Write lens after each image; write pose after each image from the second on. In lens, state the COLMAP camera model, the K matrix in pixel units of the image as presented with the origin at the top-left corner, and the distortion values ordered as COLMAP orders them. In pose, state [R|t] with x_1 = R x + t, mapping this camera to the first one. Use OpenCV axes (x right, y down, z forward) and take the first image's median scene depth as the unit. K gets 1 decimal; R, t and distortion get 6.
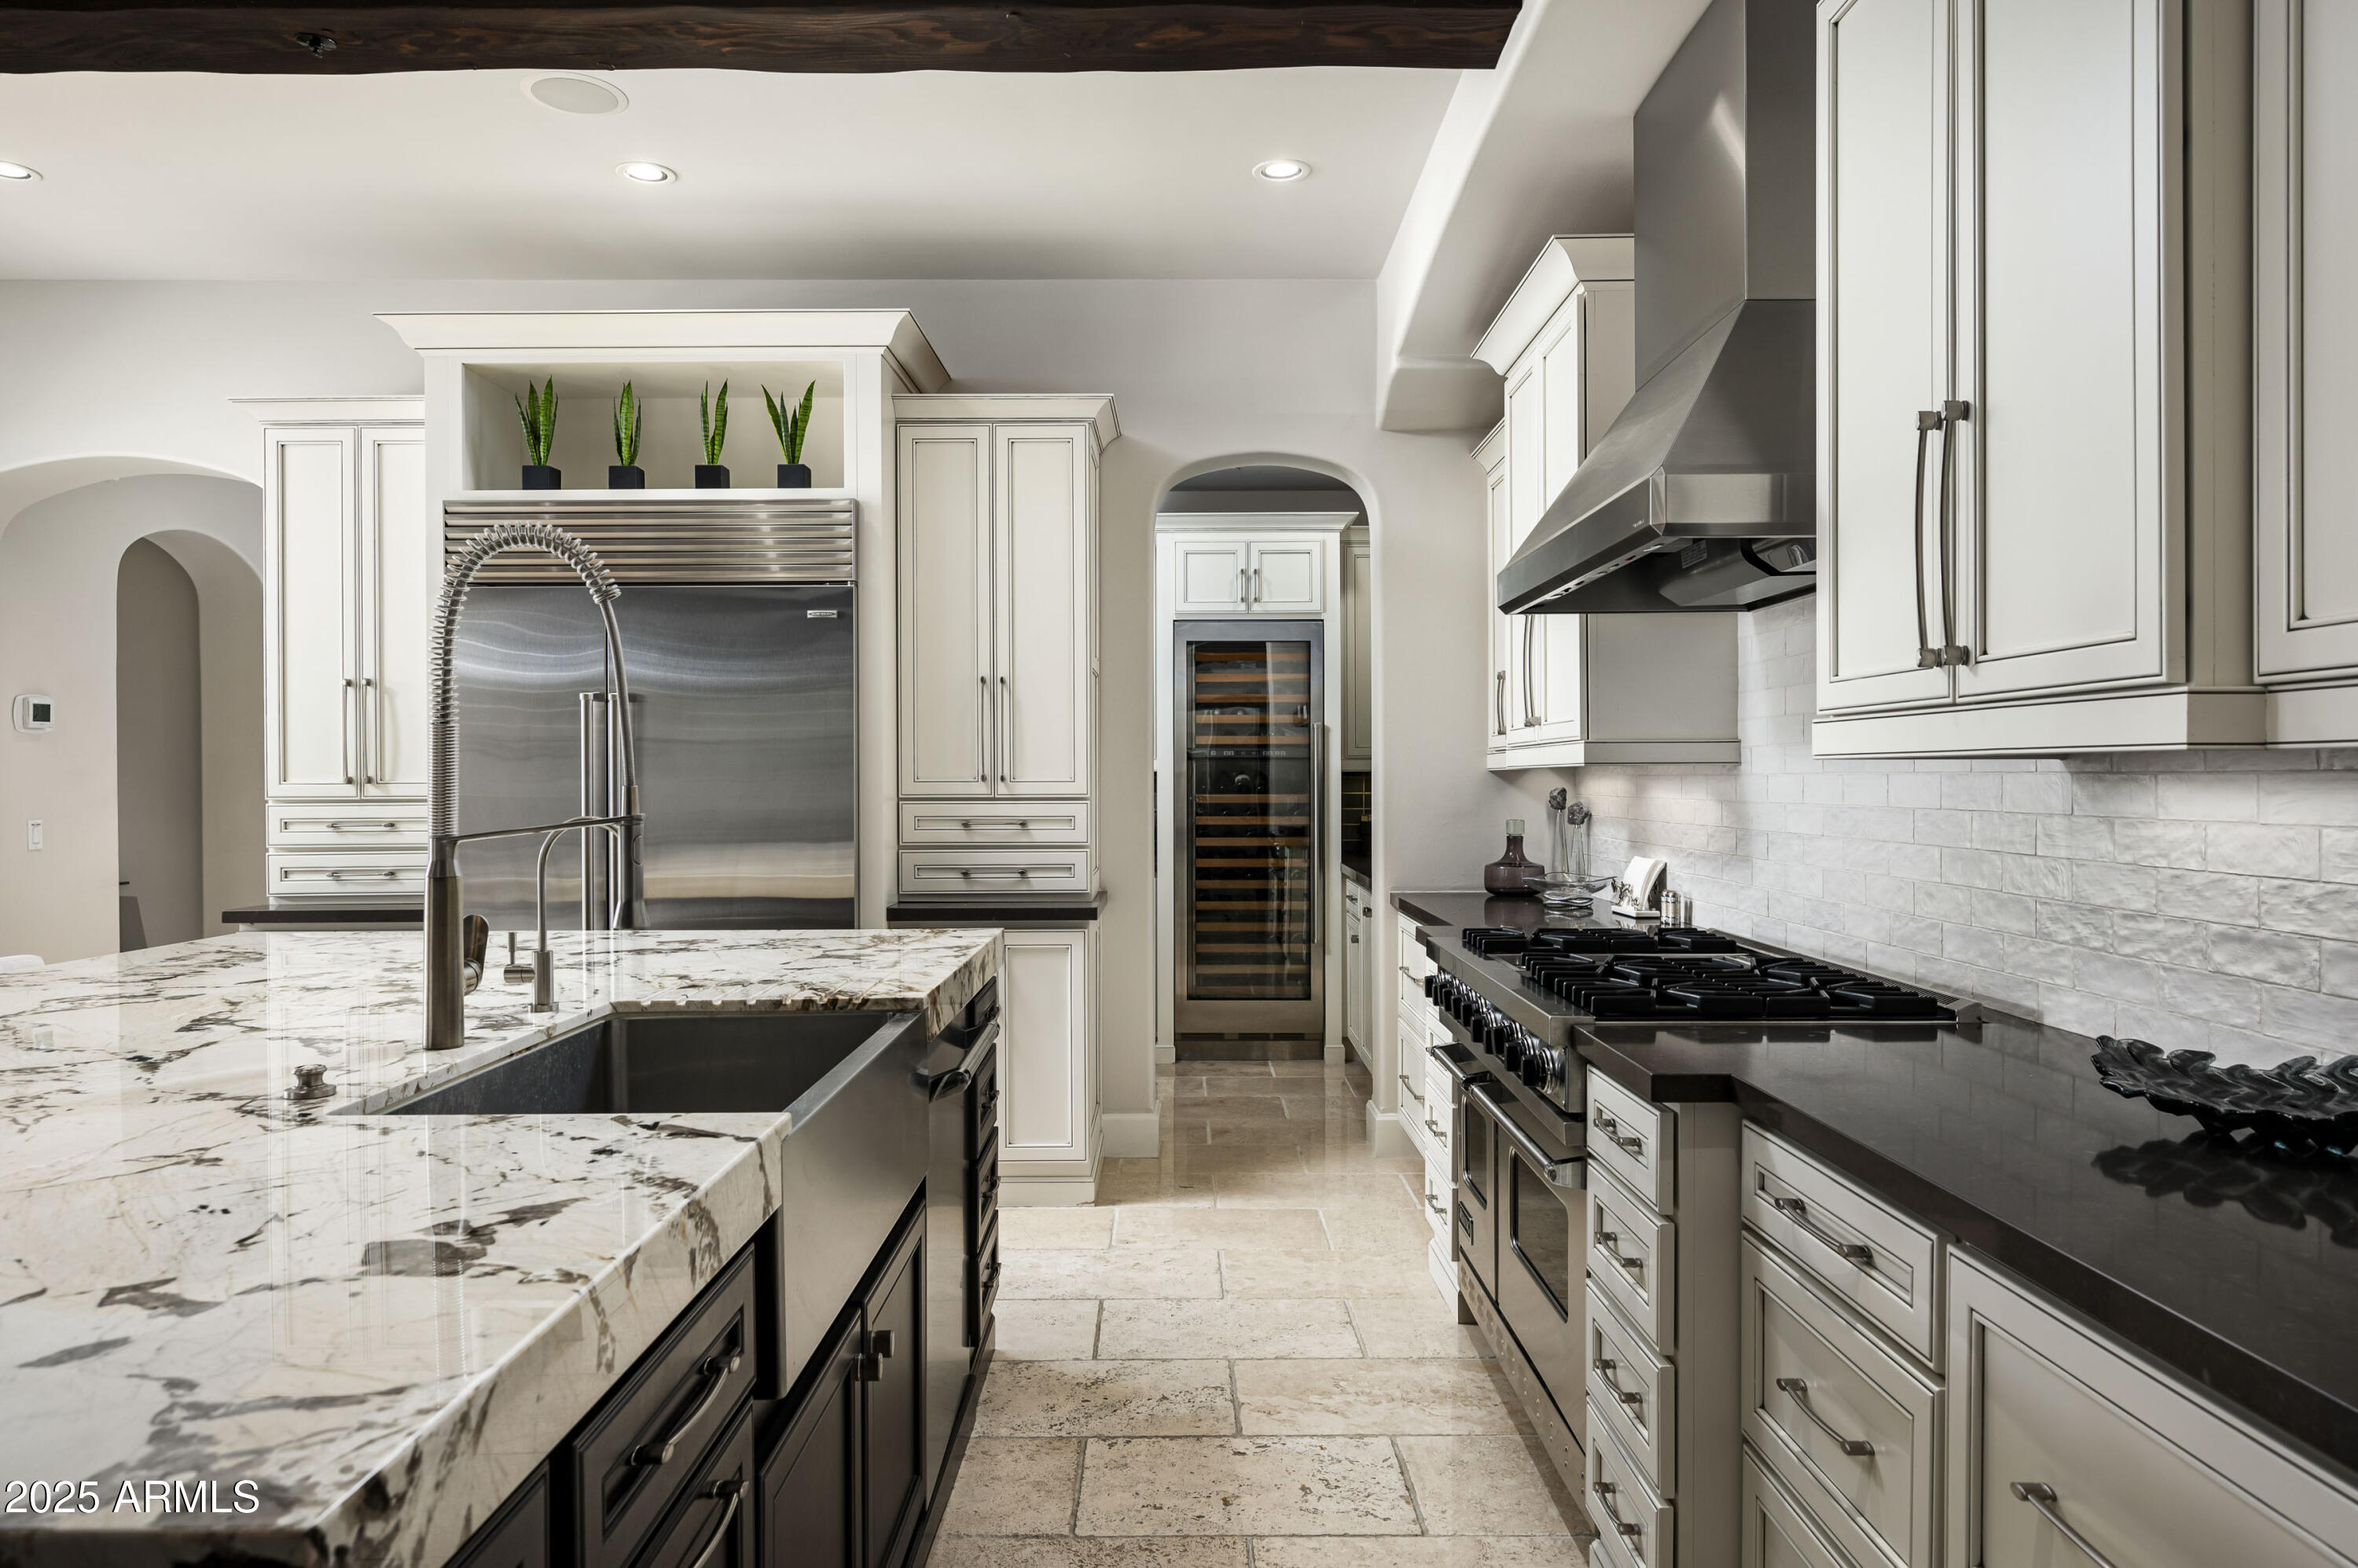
lens RADIAL K [[1536.9, 0, 1179.0], [0, 1536.9, 784.0], [0, 0, 1]] dist [0.026603, -0.000259]
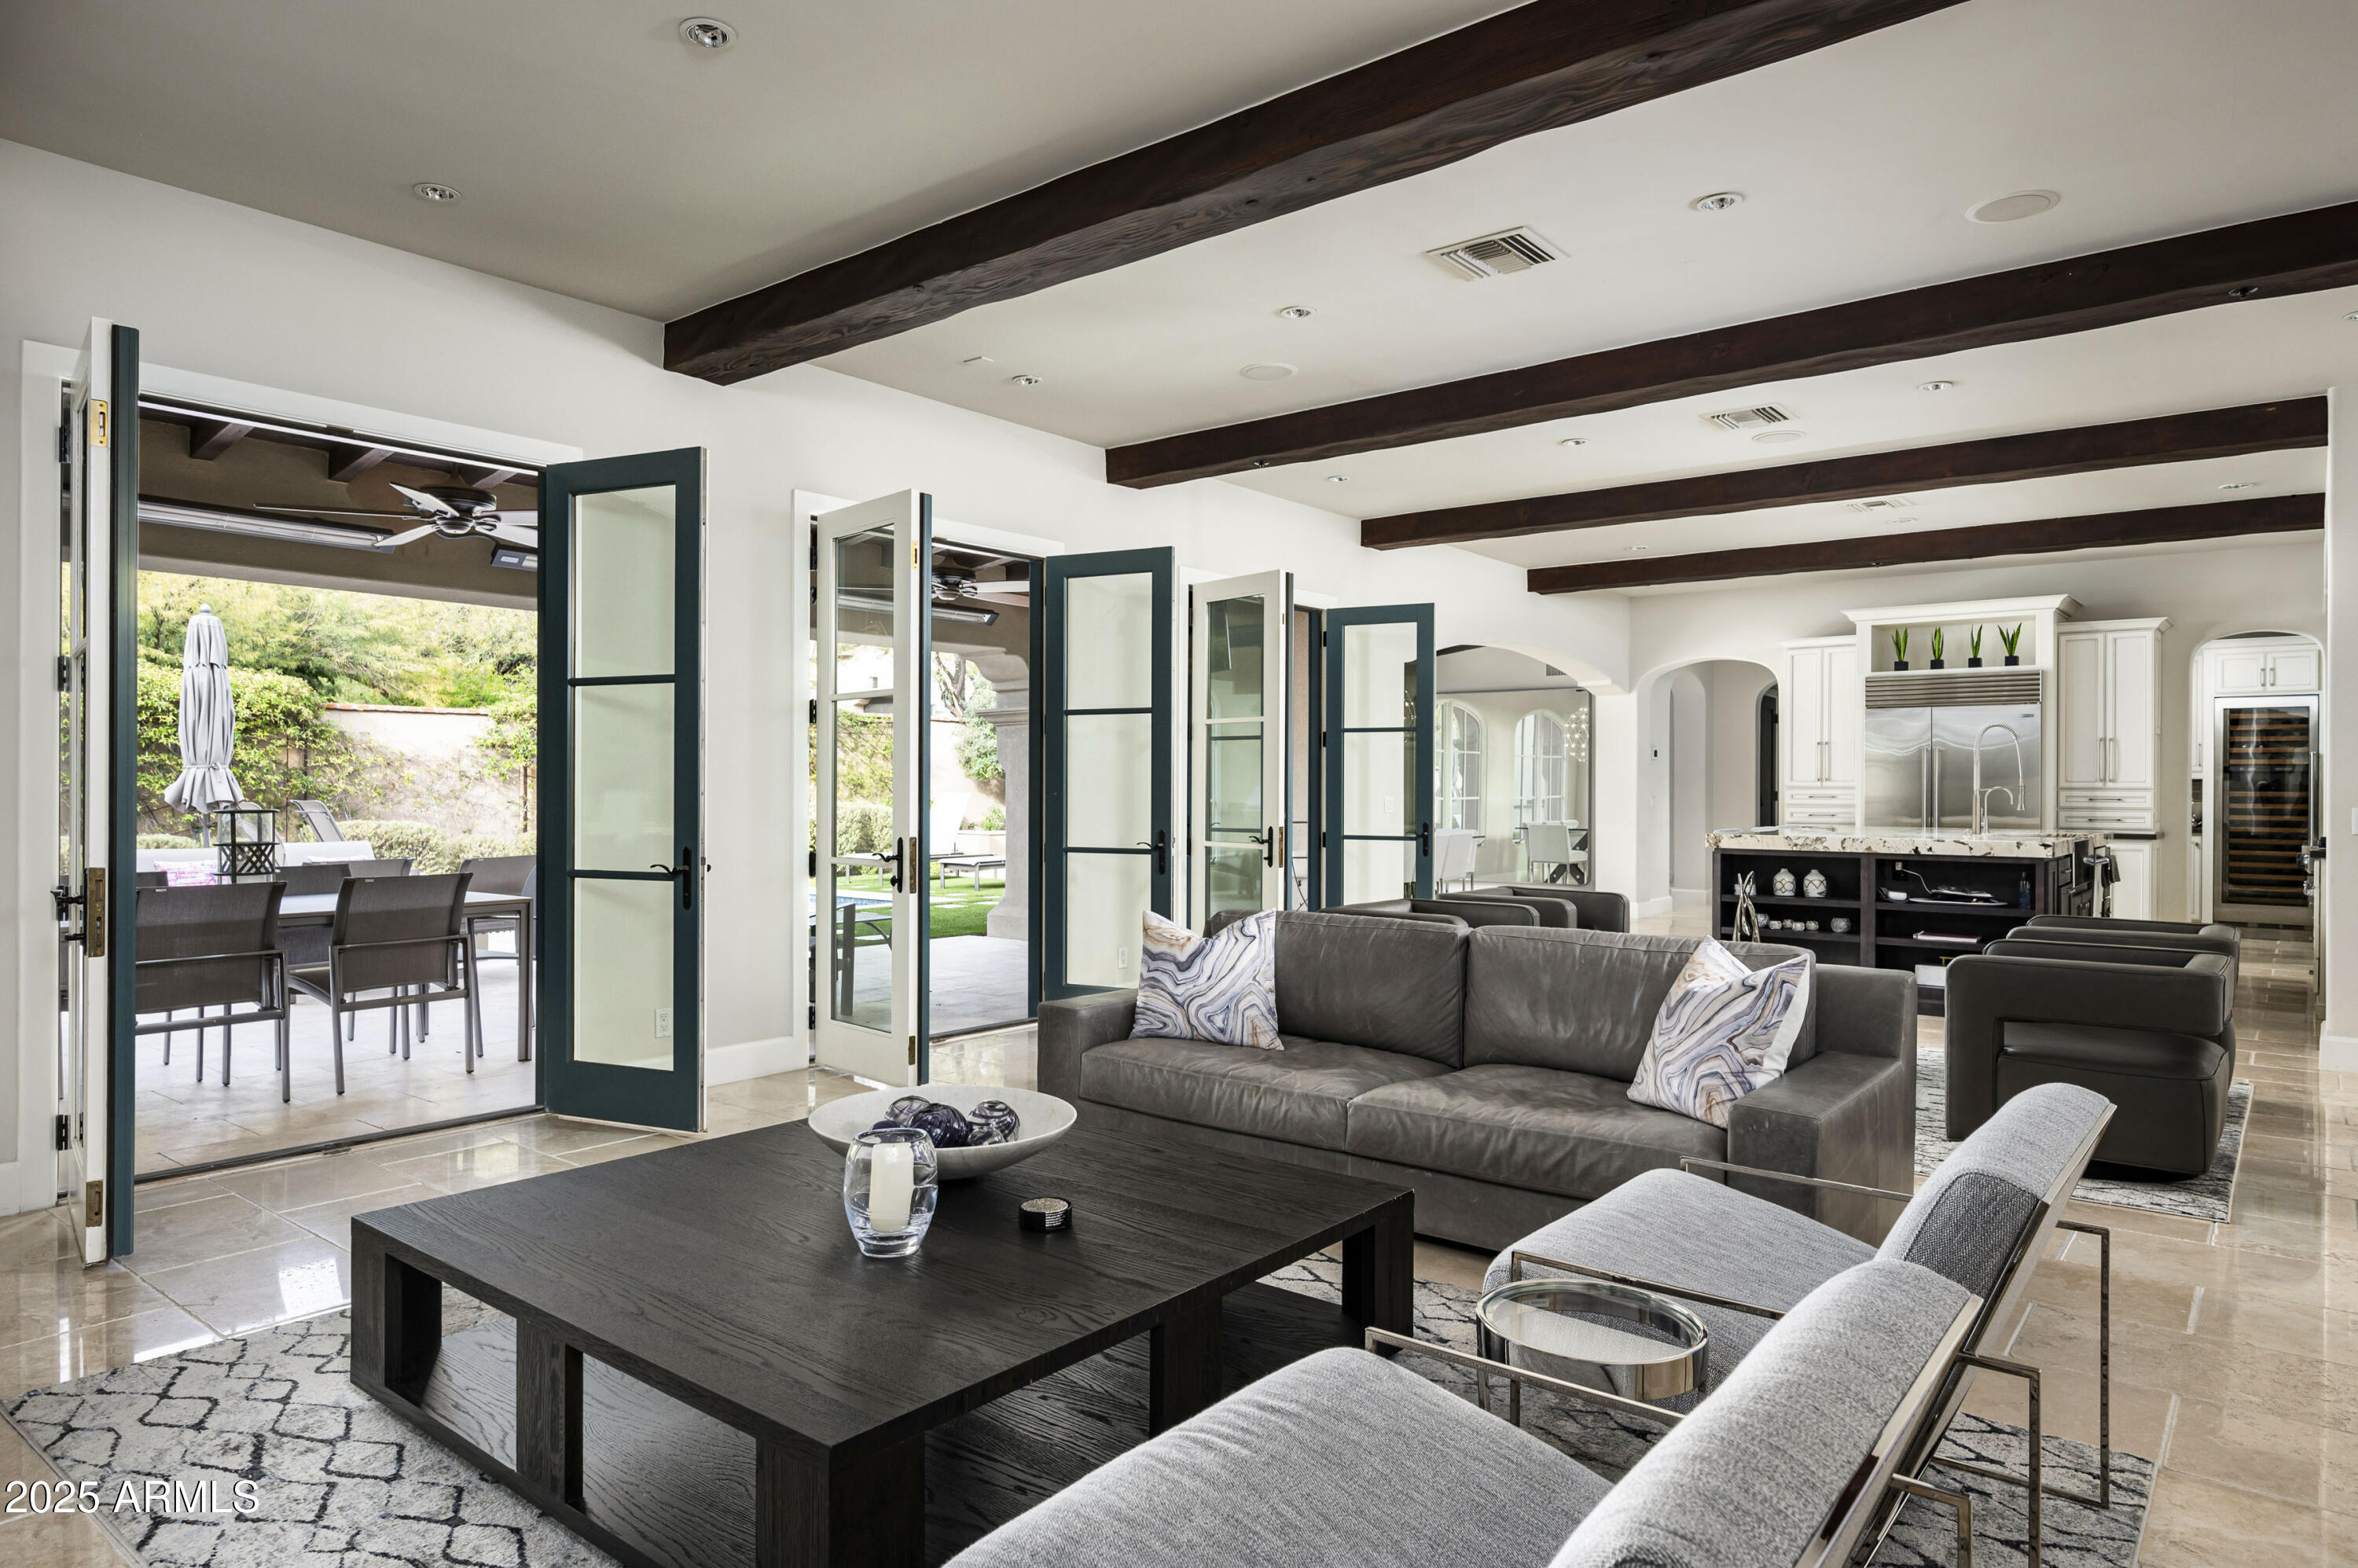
lens RADIAL K [[1398.9, 0, 1171.3], [0, 1398.9, 786.3], [0, 0, 1]] dist [0.004672, 0.002467]
pose [[0.778734, 0.009721, -0.627279, 0.121128], [-0.011835, 0.999930, 0.000804, 0.021043], [0.627242, 0.006798, 0.778794, -1.653861]]
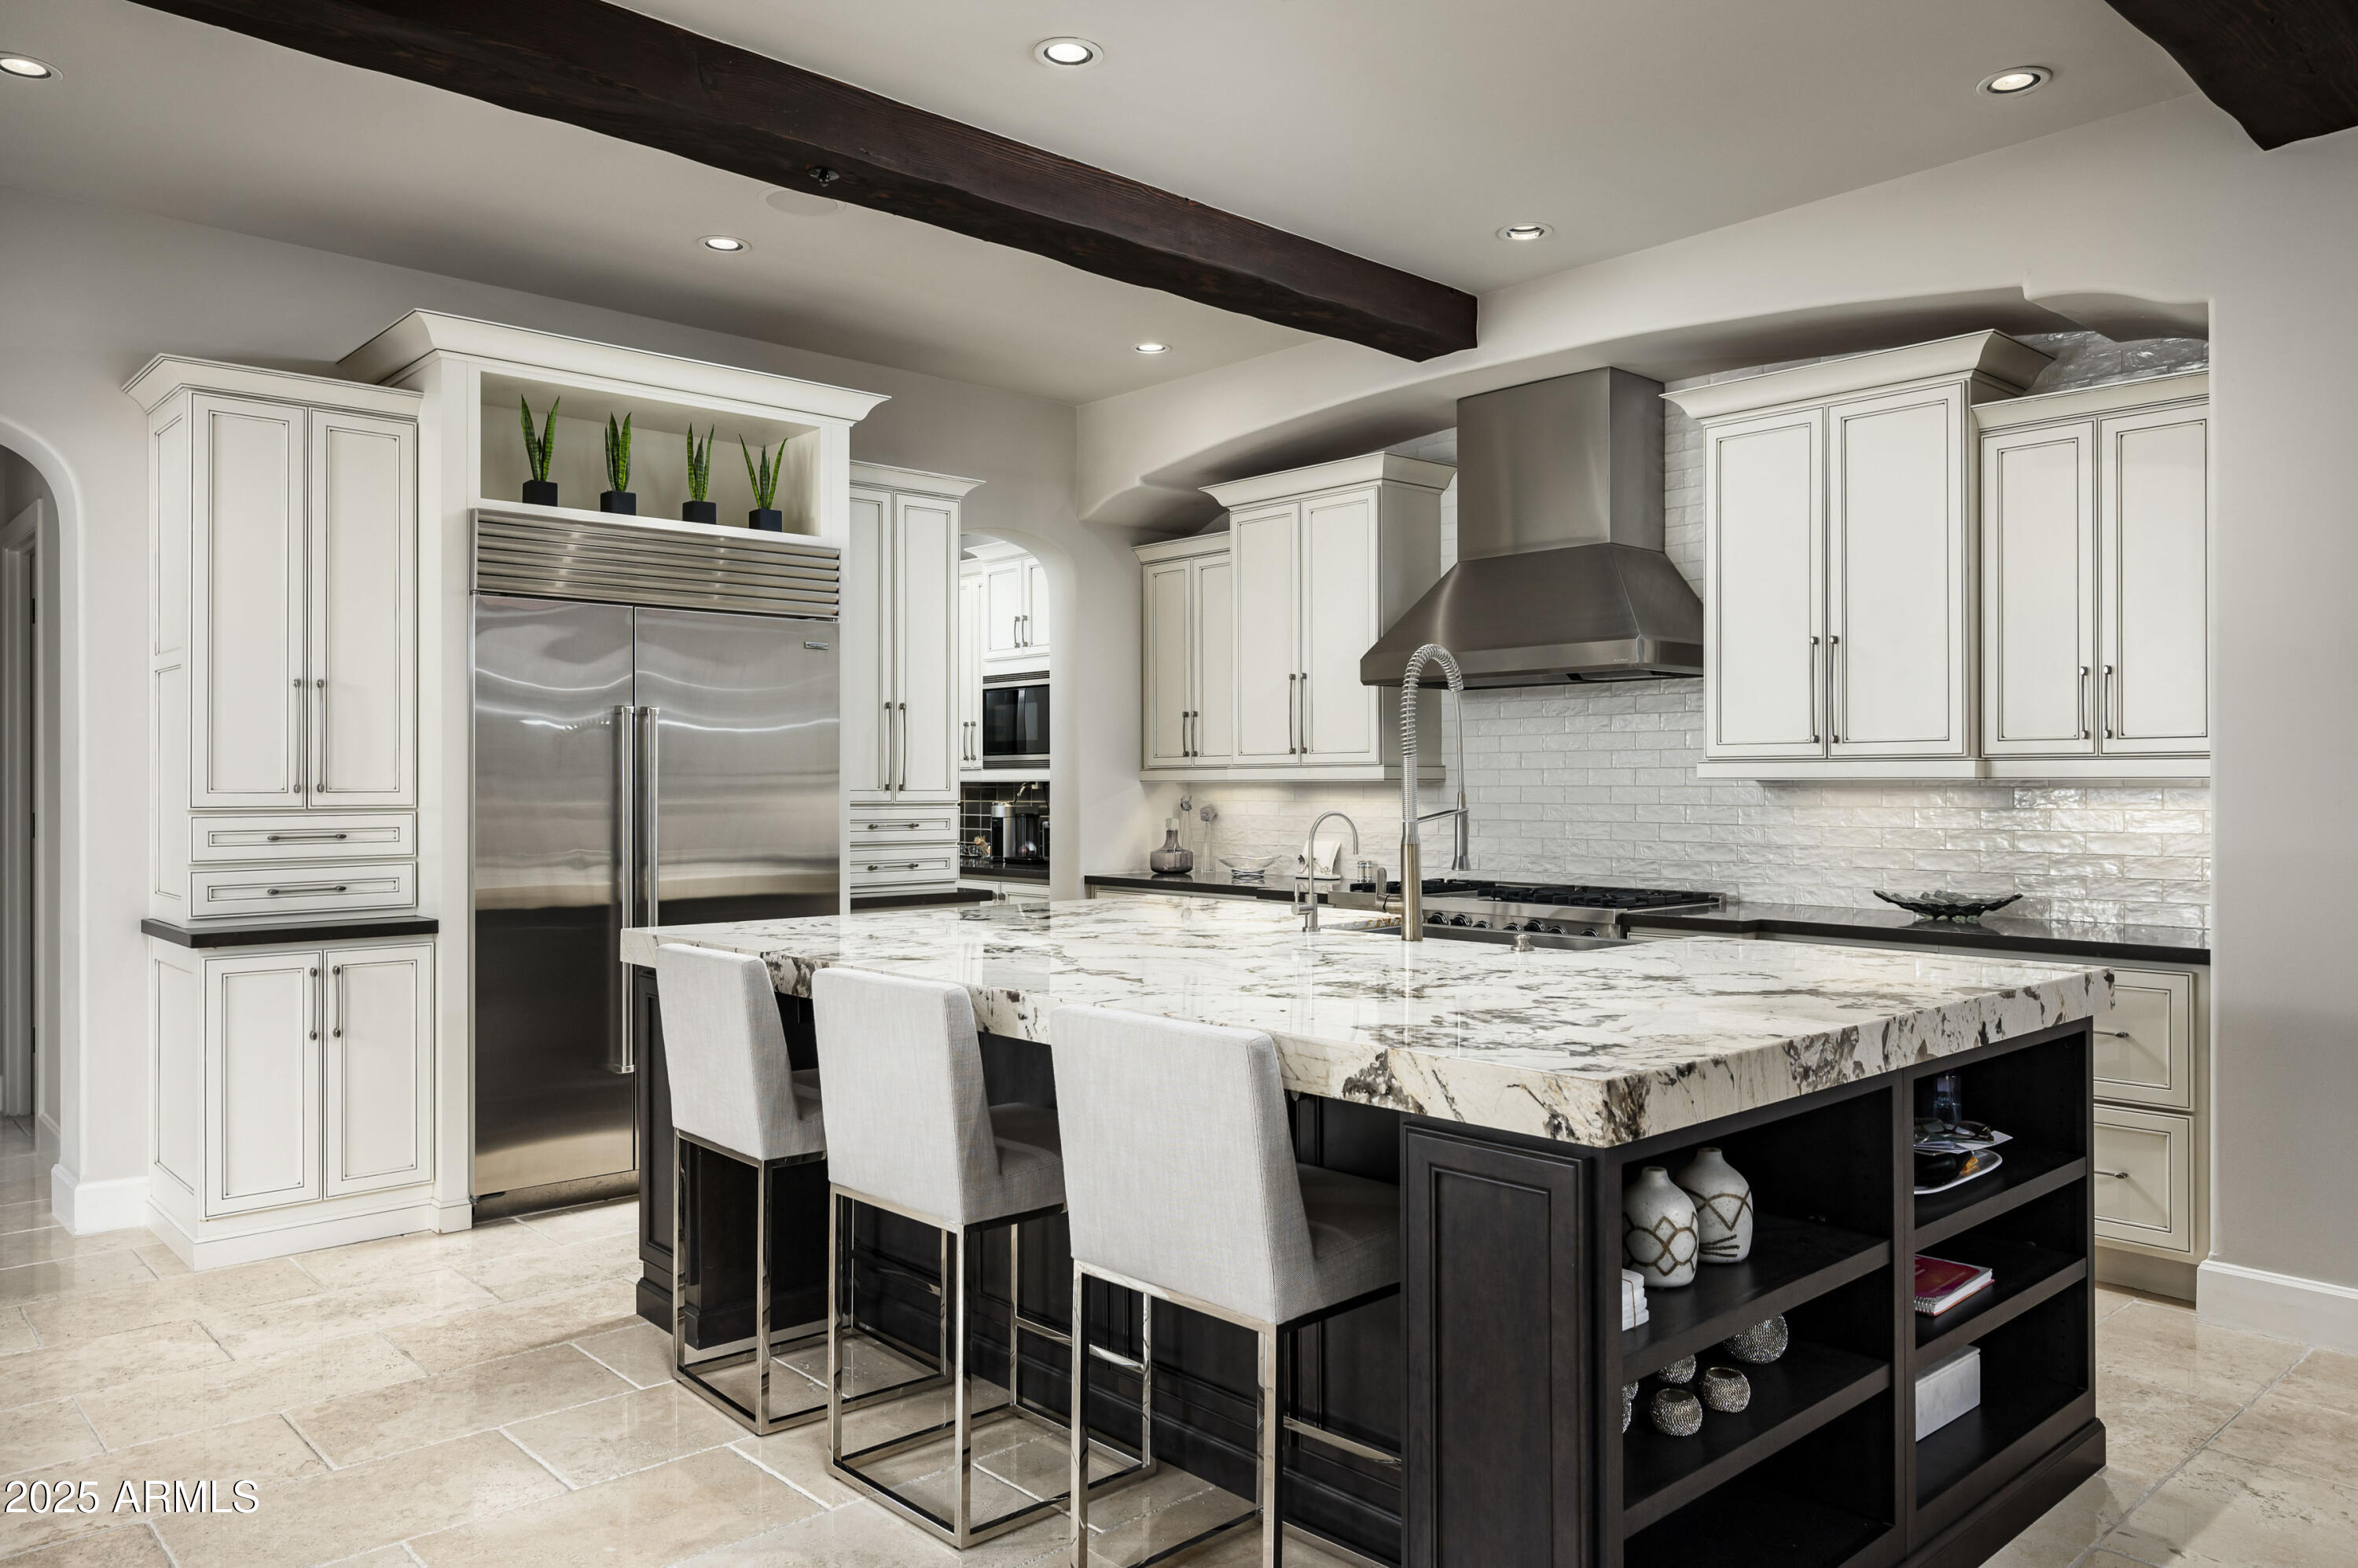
lens RADIAL K [[1598.5, 0, 1179.0], [0, 1598.5, 784.0], [0, 0, 1]] dist [-0.001941, 0.000022]
pose [[0.733047, 0.002926, 0.680172, -0.829235], [0.000602, 0.999988, -0.004950, -0.000152], [-0.680178, 0.004038, 0.733036, -0.062091]]
